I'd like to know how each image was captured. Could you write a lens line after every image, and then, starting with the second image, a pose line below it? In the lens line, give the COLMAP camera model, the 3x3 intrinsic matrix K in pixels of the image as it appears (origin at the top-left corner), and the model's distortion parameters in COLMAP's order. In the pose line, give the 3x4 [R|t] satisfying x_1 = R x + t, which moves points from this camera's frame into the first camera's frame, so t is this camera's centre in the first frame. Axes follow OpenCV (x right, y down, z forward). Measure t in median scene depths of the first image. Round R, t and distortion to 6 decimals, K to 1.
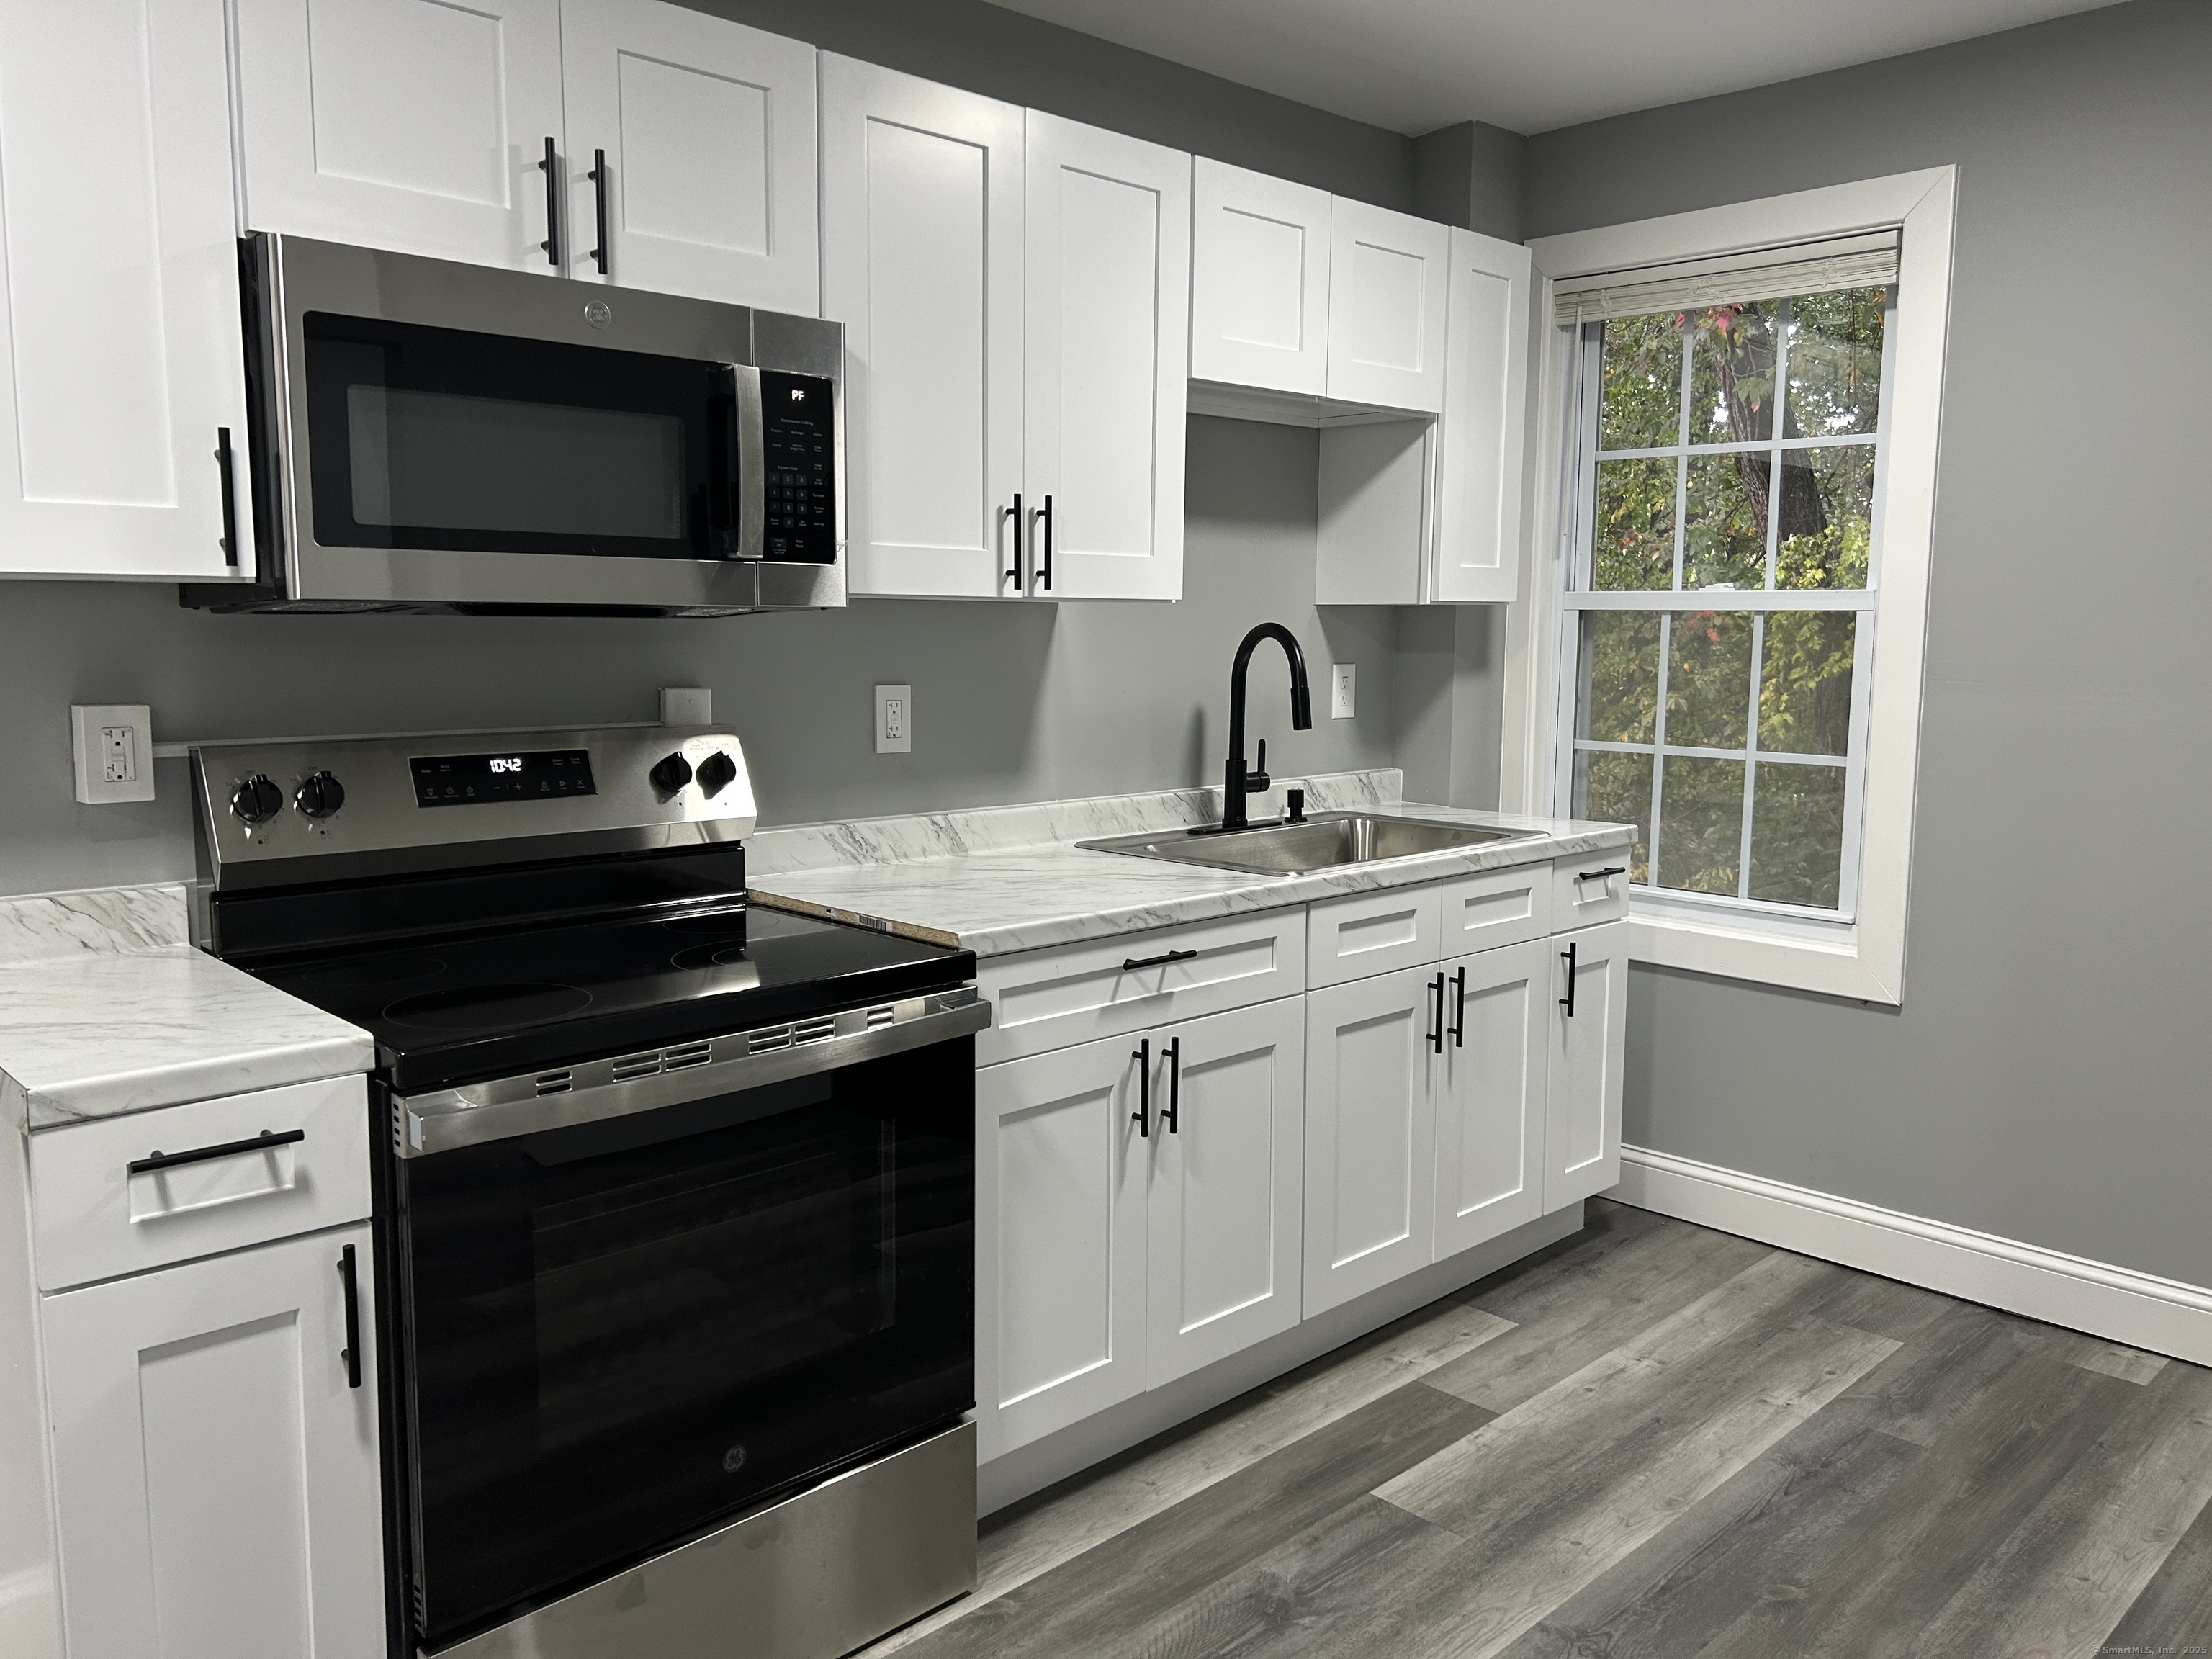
lens RADIAL K [[1669.6, 0, 1105.3], [0, 1669.6, 817.7], [0, 0, 1]] dist [0.102560, -0.096678]
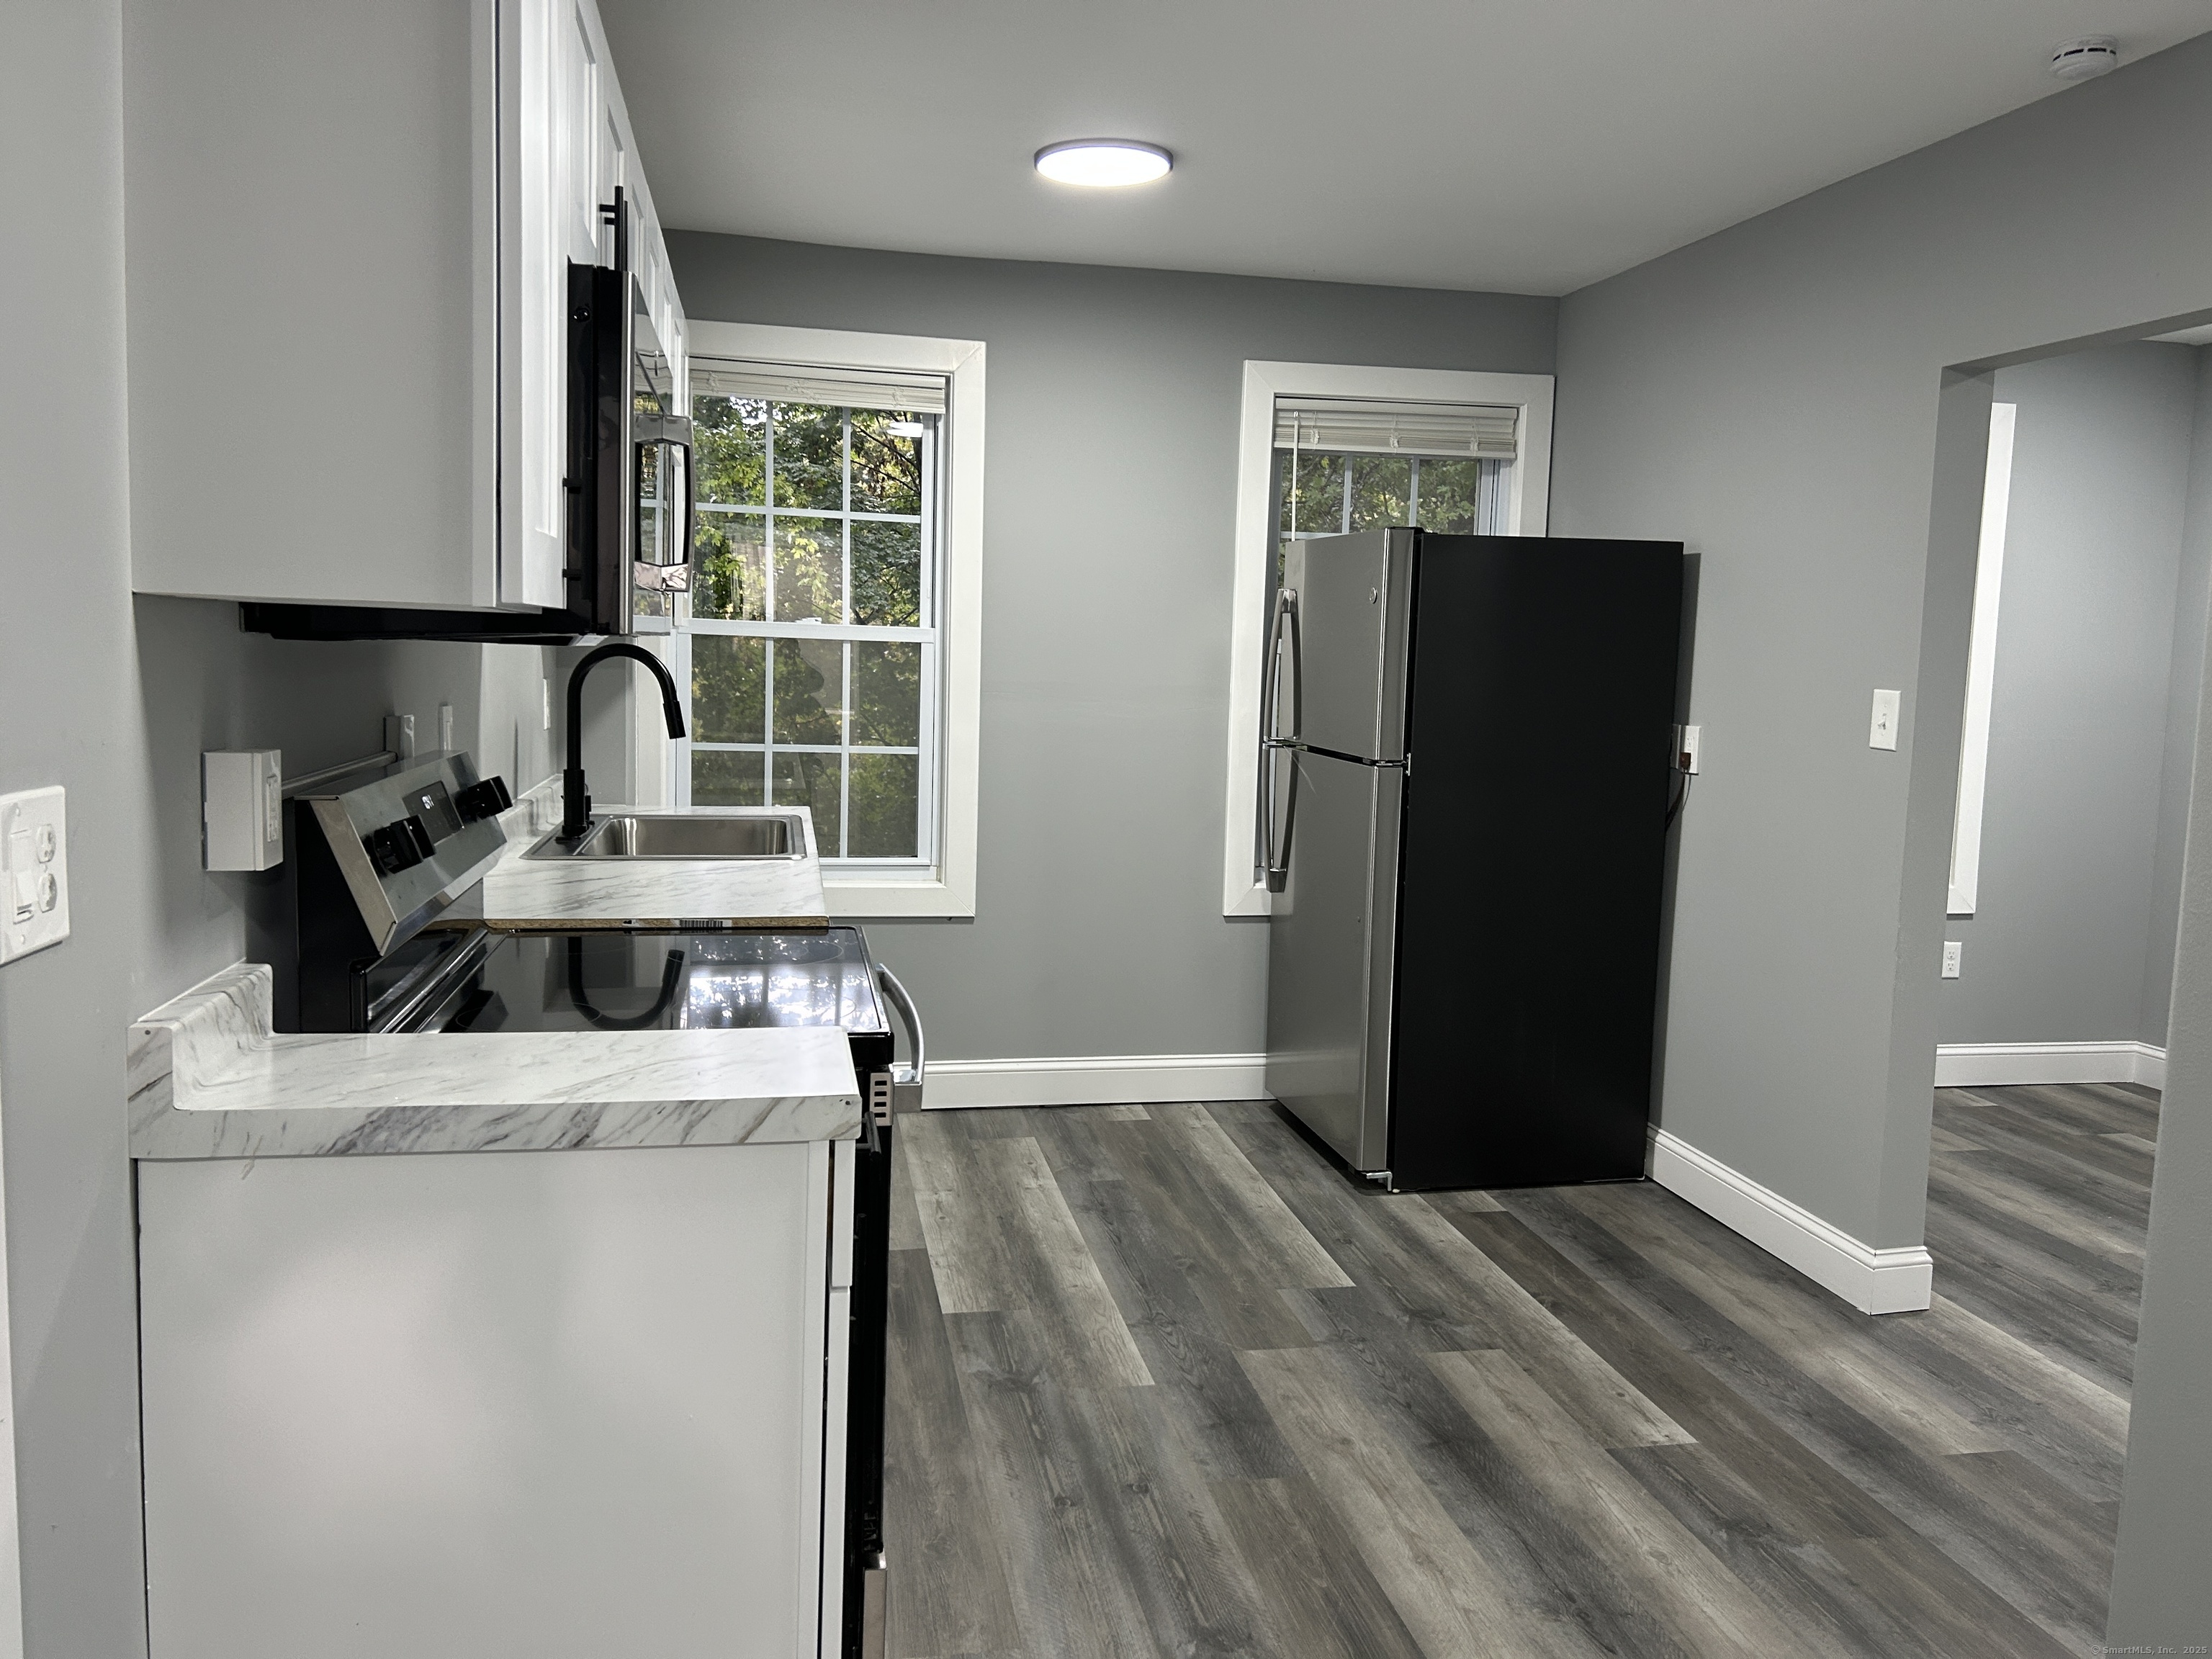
lens RADIAL K [[1669.6, 0, 1105.3], [0, 1669.6, 817.7], [0, 0, 1]] dist [0.102560, -0.096678]
pose [[0.546086, -0.074316, 0.834427, -0.808854], [0.074928, 0.996398, 0.039705, -0.026647], [-0.834372, 0.040840, 0.549687, 0.155762]]
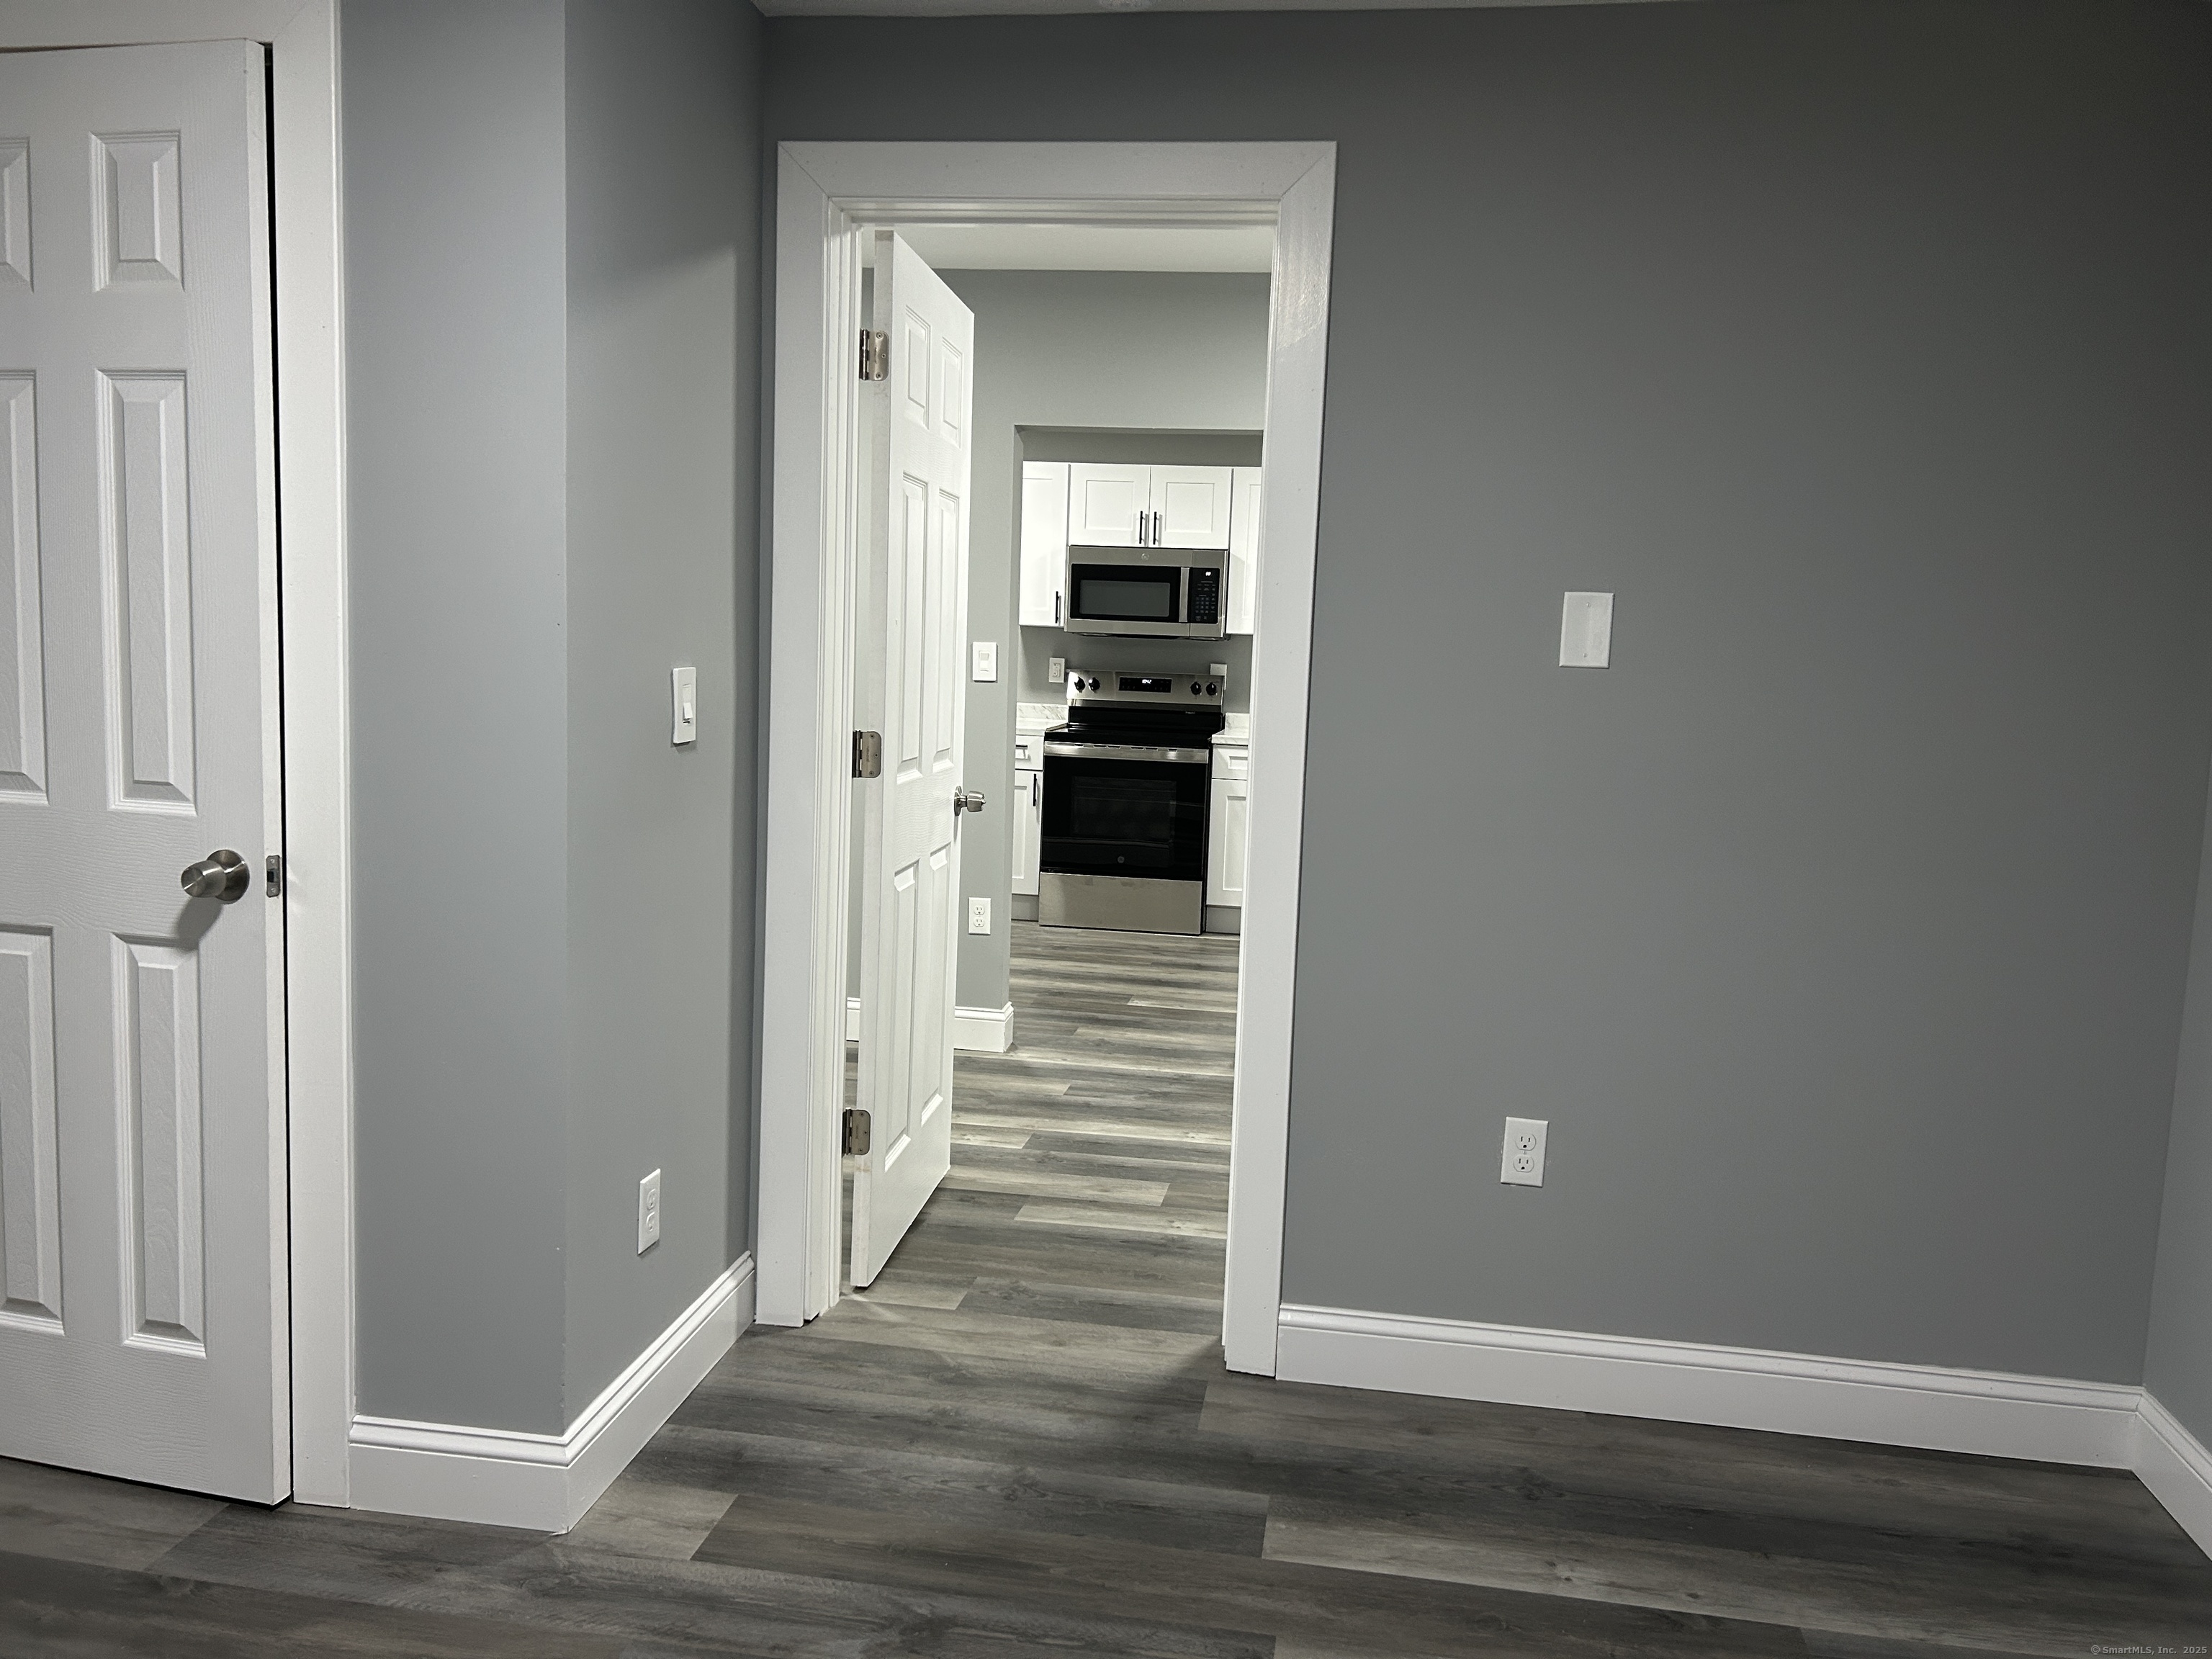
lens RADIAL K [[1669.6, 0, 1105.3], [0, 1669.6, 817.7], [0, 0, 1]] dist [0.102560, -0.096678]
pose [[0.608318, 0.102099, -0.787099, 0.664031], [-0.131054, 0.991000, 0.027261, 0.046815], [0.782799, 0.086569, 0.616224, -0.328891]]
